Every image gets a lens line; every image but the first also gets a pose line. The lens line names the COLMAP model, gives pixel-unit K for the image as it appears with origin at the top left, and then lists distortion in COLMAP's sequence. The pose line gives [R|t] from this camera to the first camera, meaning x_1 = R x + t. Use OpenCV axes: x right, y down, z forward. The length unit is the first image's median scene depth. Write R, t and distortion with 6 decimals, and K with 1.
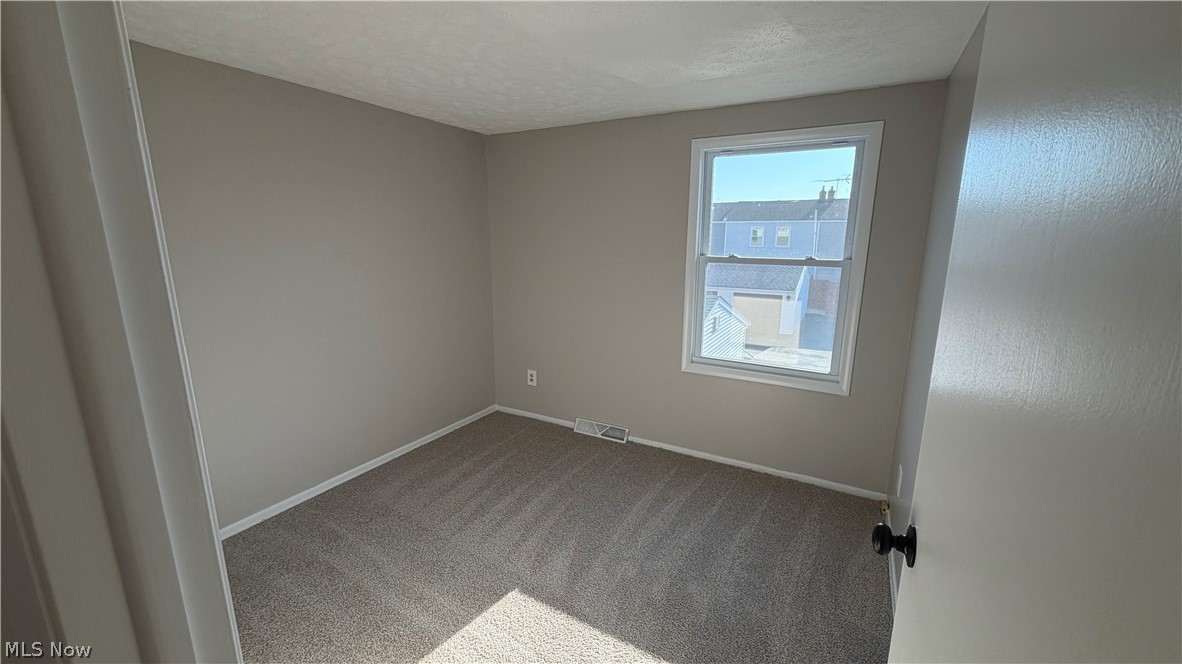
lens RADIAL K [[472.2, 0, 594.8], [0, 472.2, 332.1], [0, 0, 1]] dist [0.000261, 0.000089]
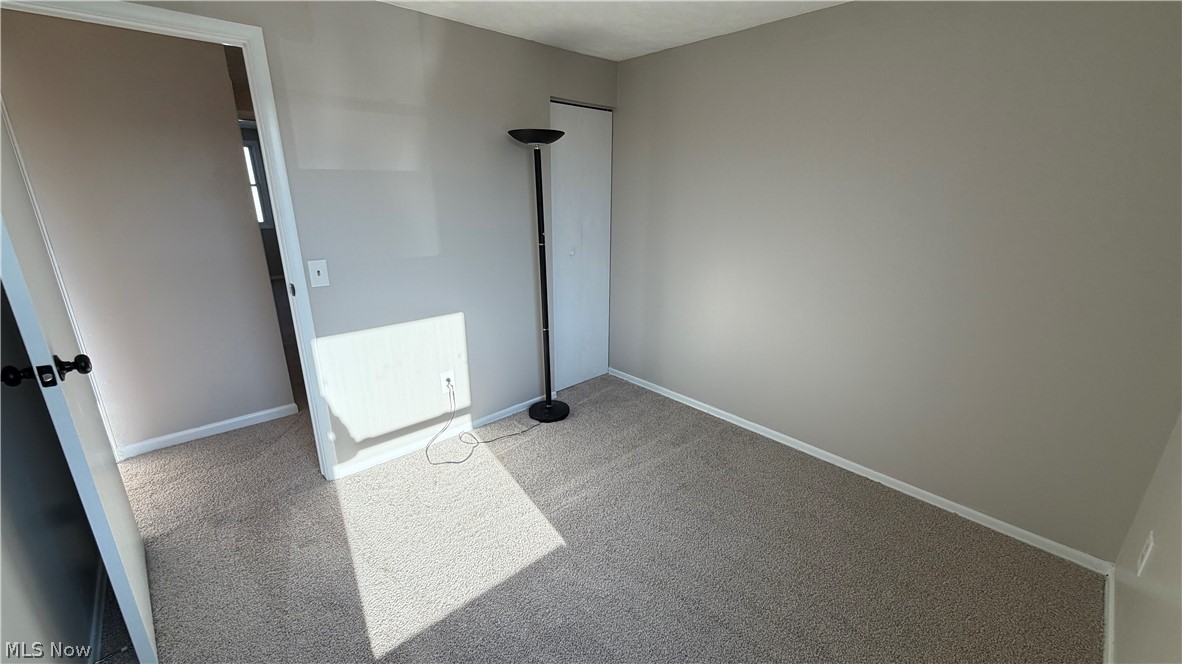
lens RADIAL K [[472.2, 0, 594.8], [0, 472.2, 332.1], [0, 0, 1]] dist [0.000261, 0.000089]
pose [[-0.296637, 0.272225, -0.915369, 0.574473], [-0.213554, 0.915329, 0.341418, -0.196378], [0.930807, 0.296758, -0.213385, 1.105230]]
